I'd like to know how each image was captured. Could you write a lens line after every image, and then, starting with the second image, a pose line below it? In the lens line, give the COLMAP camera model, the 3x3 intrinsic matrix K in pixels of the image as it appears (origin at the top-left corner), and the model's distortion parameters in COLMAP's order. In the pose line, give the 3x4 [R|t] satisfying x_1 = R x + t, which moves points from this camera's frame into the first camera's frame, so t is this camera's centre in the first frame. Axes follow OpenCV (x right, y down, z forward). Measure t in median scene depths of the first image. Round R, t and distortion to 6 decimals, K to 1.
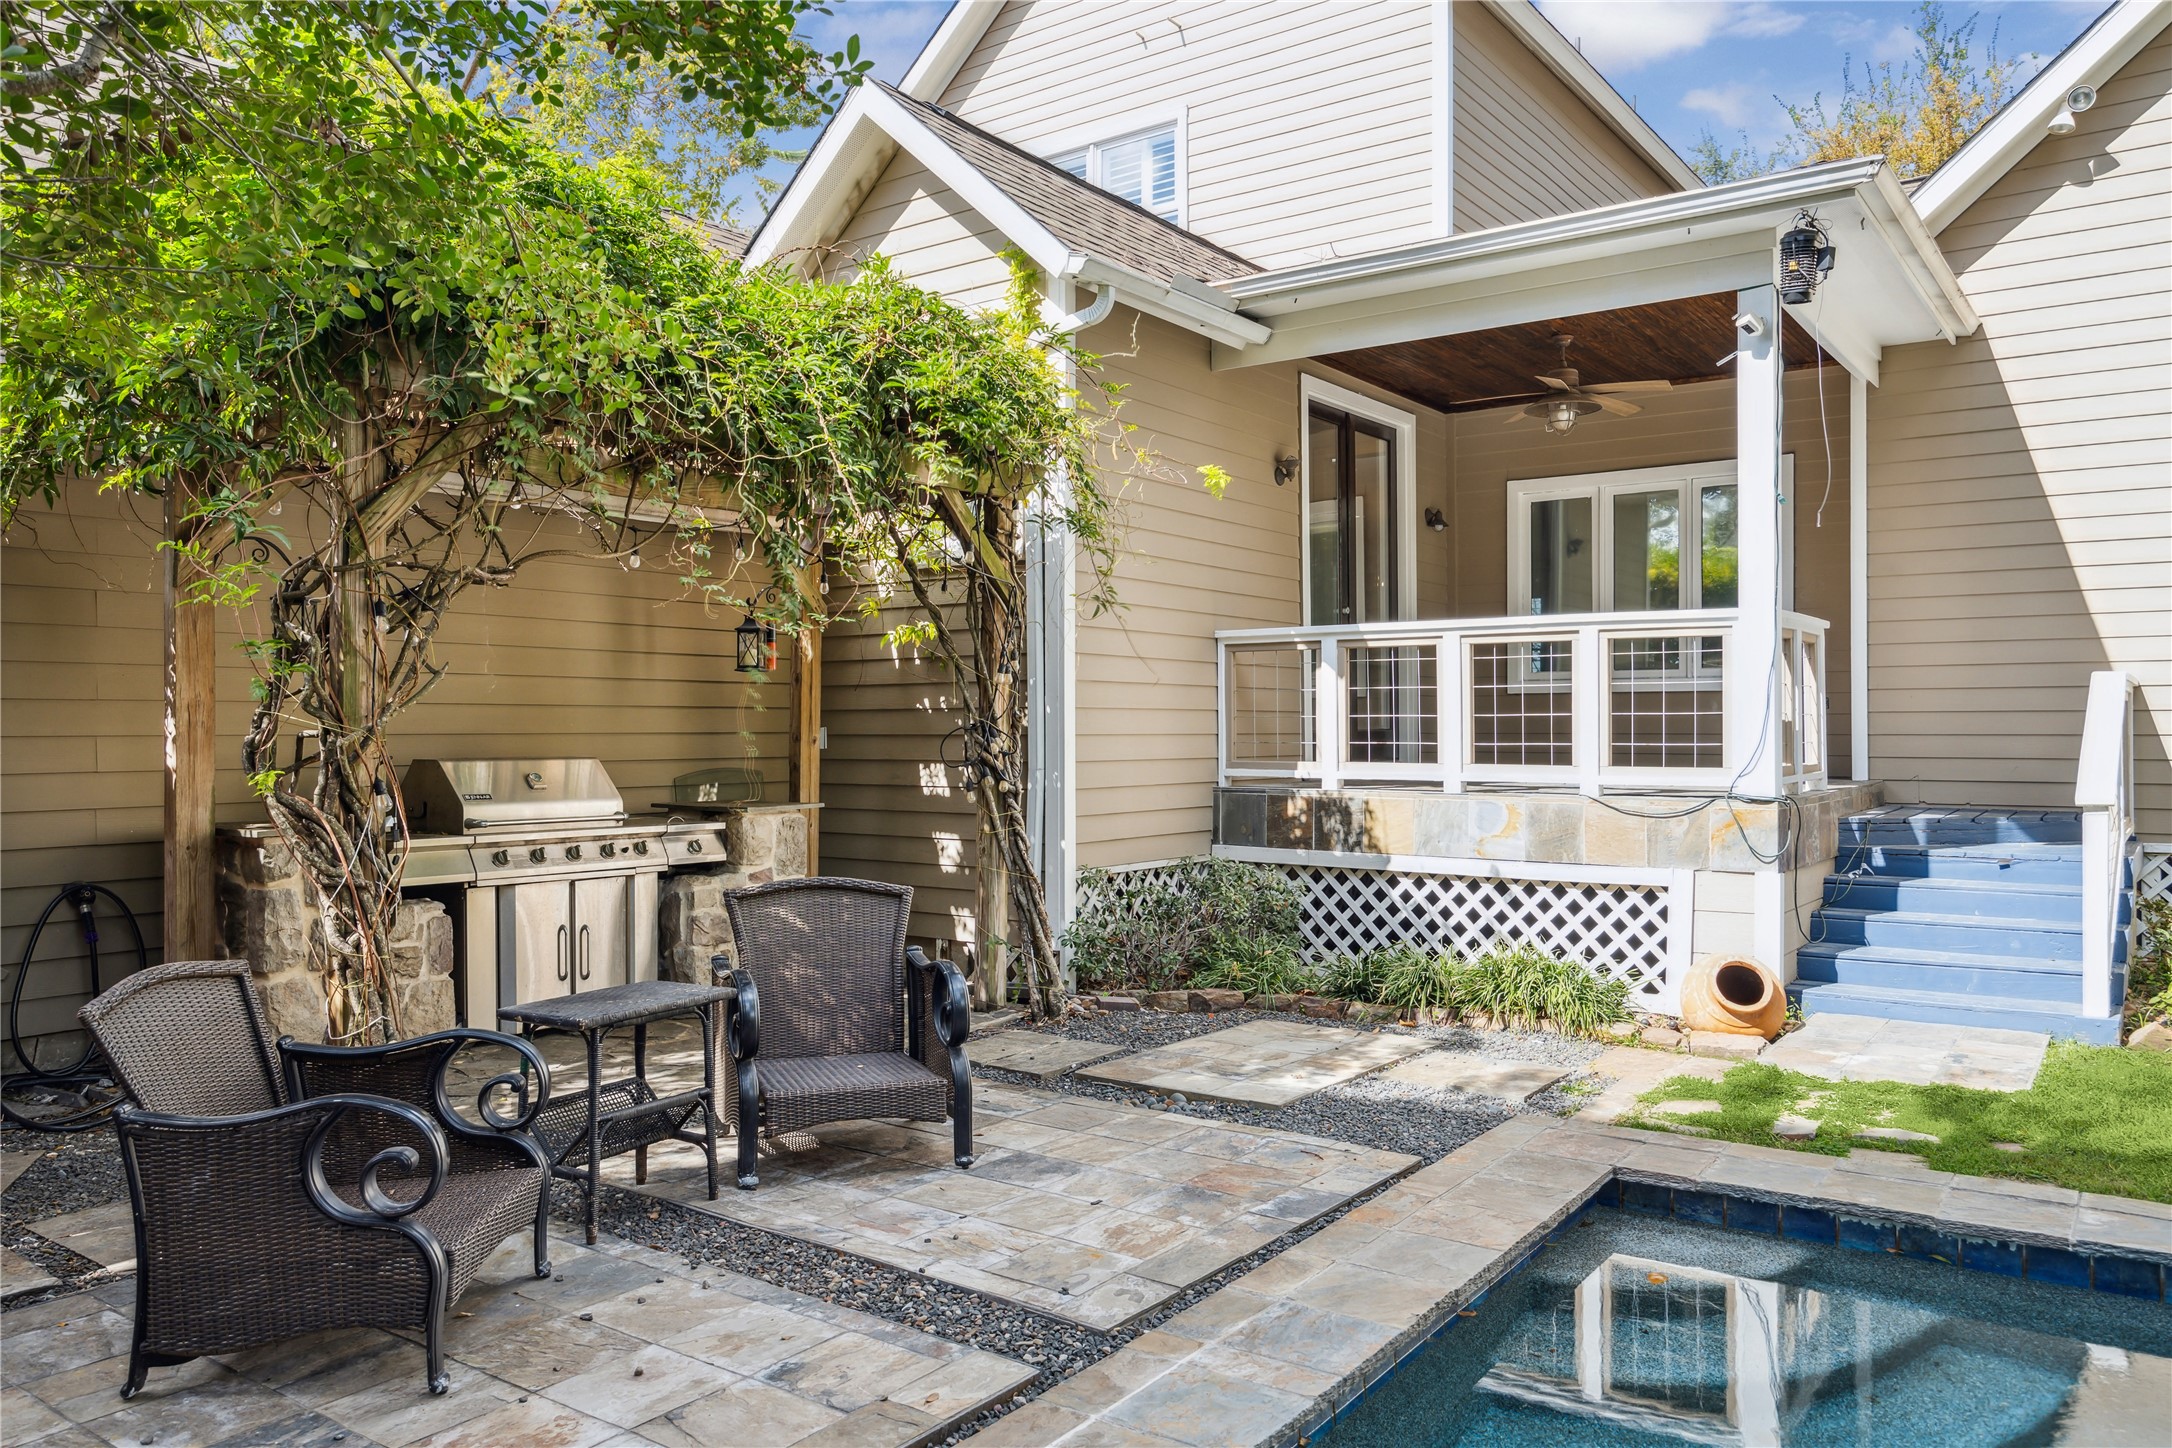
lens RADIAL K [[1551.7, 0, 1093.9], [0, 1551.7, 736.9], [0, 0, 1]] dist [-0.002199, 0.005720]
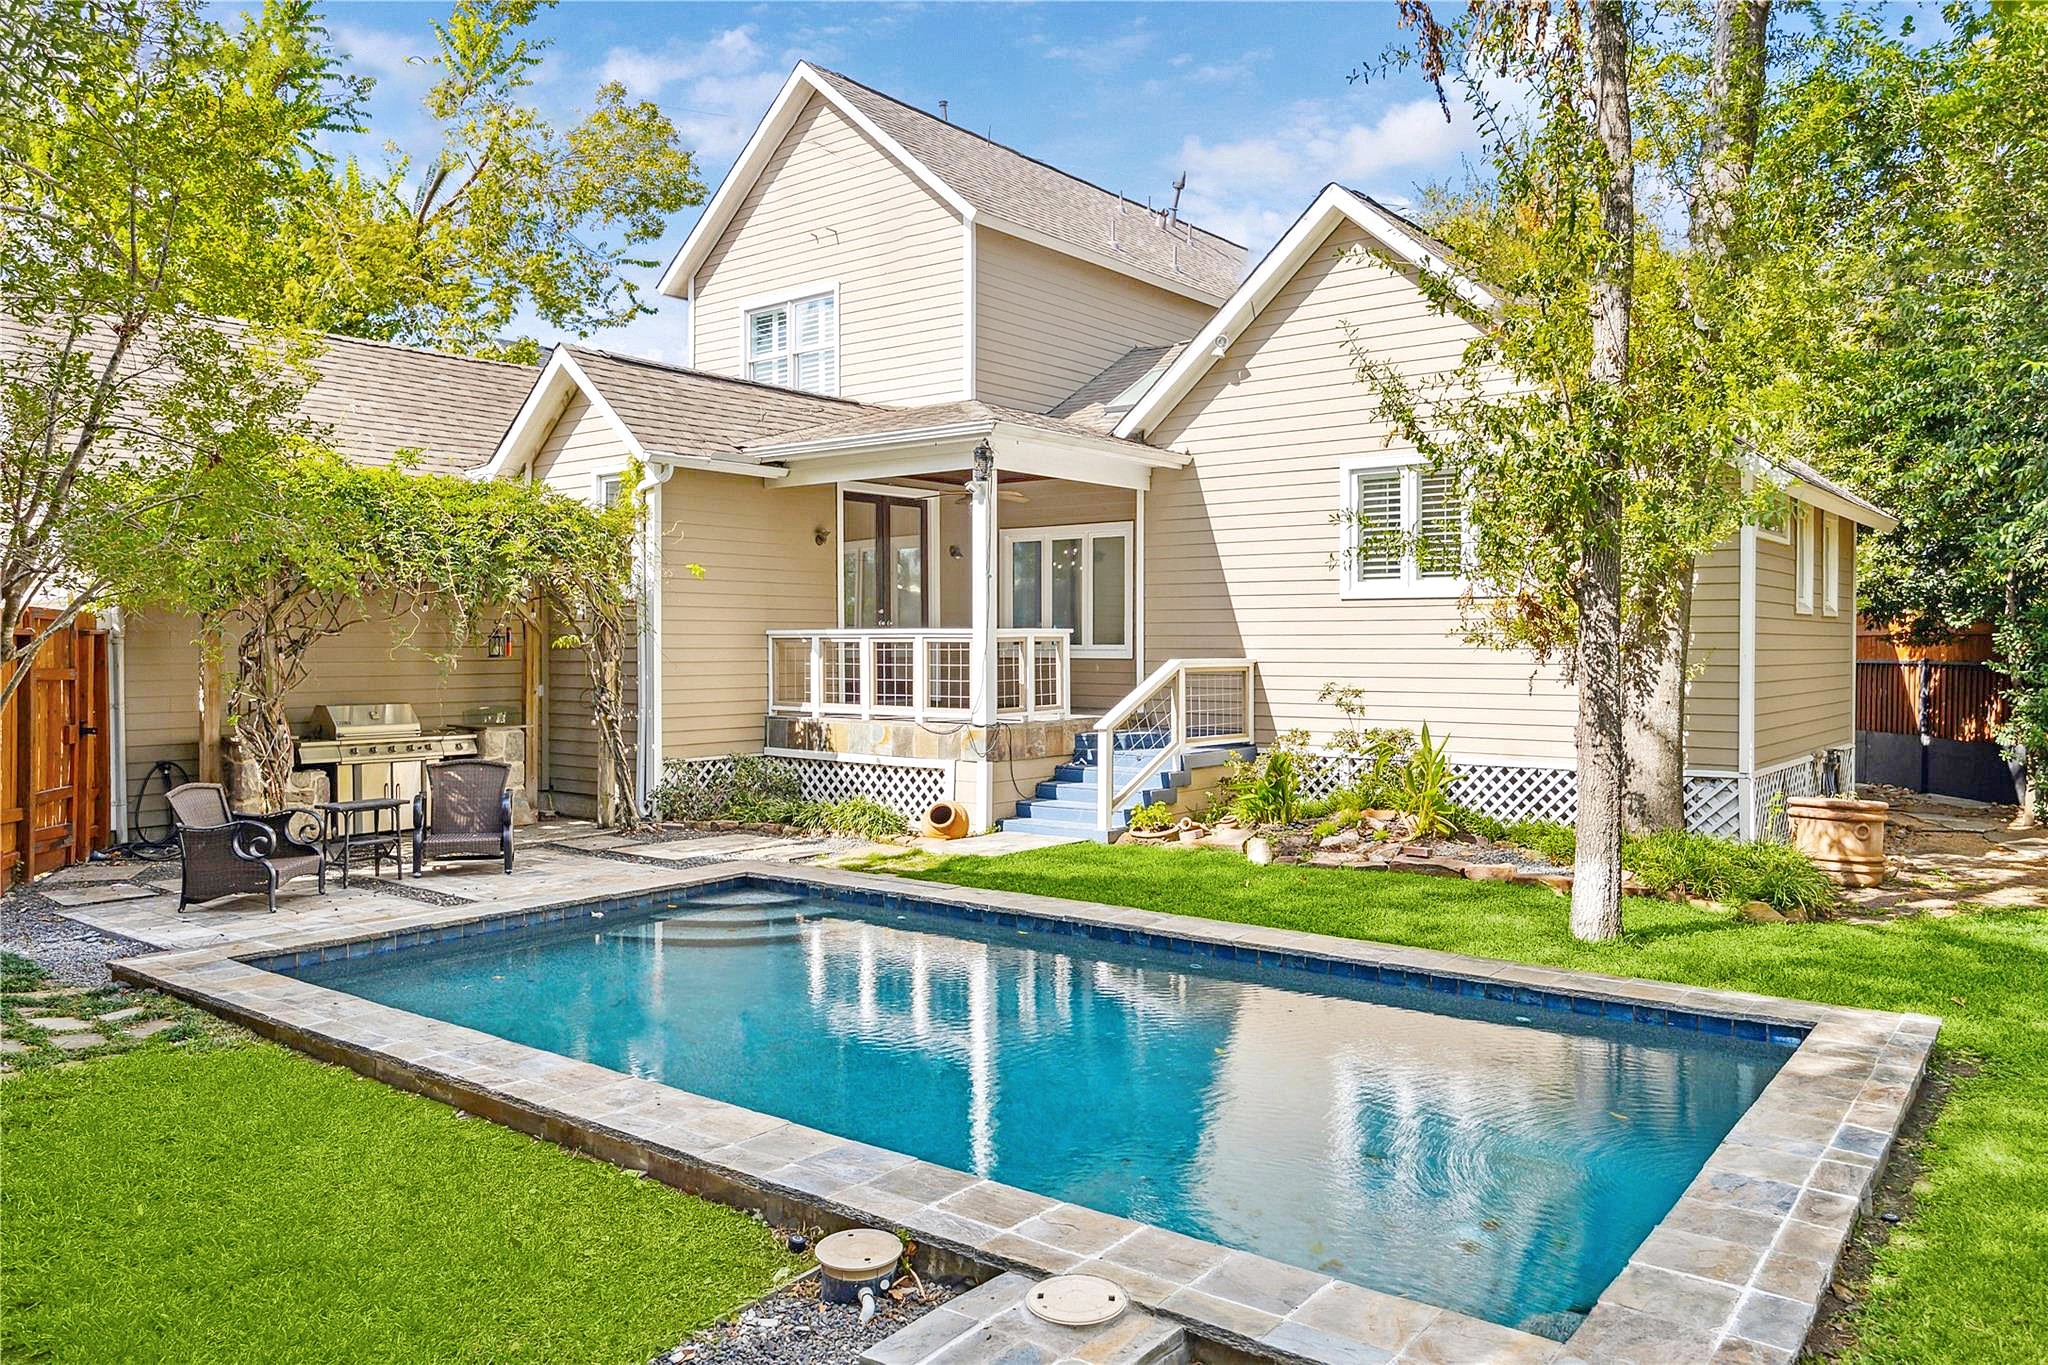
lens RADIAL K [[1469.4, 0, 1017.5], [0, 1469.4, 665.8], [0, 0, 1]] dist [0.014809, 0.005821]
pose [[0.998651, 0.001810, -0.051903, 0.533141], [-0.001198, 0.999929, 0.011825, -0.054606], [0.051920, -0.011747, 0.998582, -0.824979]]
